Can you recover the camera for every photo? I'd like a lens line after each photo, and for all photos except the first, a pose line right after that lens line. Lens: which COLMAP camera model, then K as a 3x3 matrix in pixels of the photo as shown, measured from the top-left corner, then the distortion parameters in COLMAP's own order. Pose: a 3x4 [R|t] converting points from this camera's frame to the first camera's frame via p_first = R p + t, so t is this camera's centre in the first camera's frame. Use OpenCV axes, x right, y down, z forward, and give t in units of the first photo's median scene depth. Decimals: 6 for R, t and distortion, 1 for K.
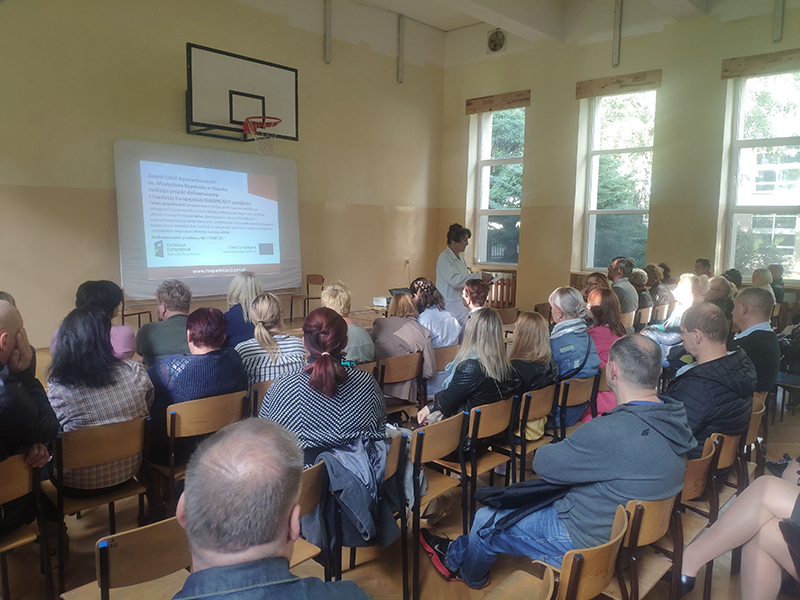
lens RADIAL K [[623.7, 0, 400.0], [0, 623.7, 300.0], [0, 0, 1]] dist [0.076242, -0.217115]
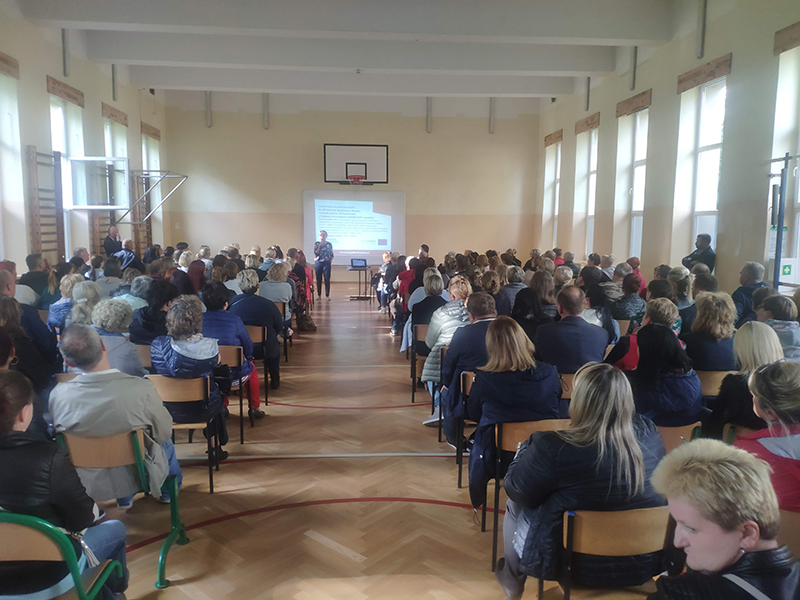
lens RADIAL K [[606.9, 0, 400.0], [0, 606.9, 300.0], [0, 0, 1]] dist [0.115274, -0.196166]
pose [[0.737931, 0.070262, -0.671209, 1.126906], [-0.073115, 0.997035, 0.023987, 0.044684], [0.670904, 0.031374, 0.740880, -0.307339]]
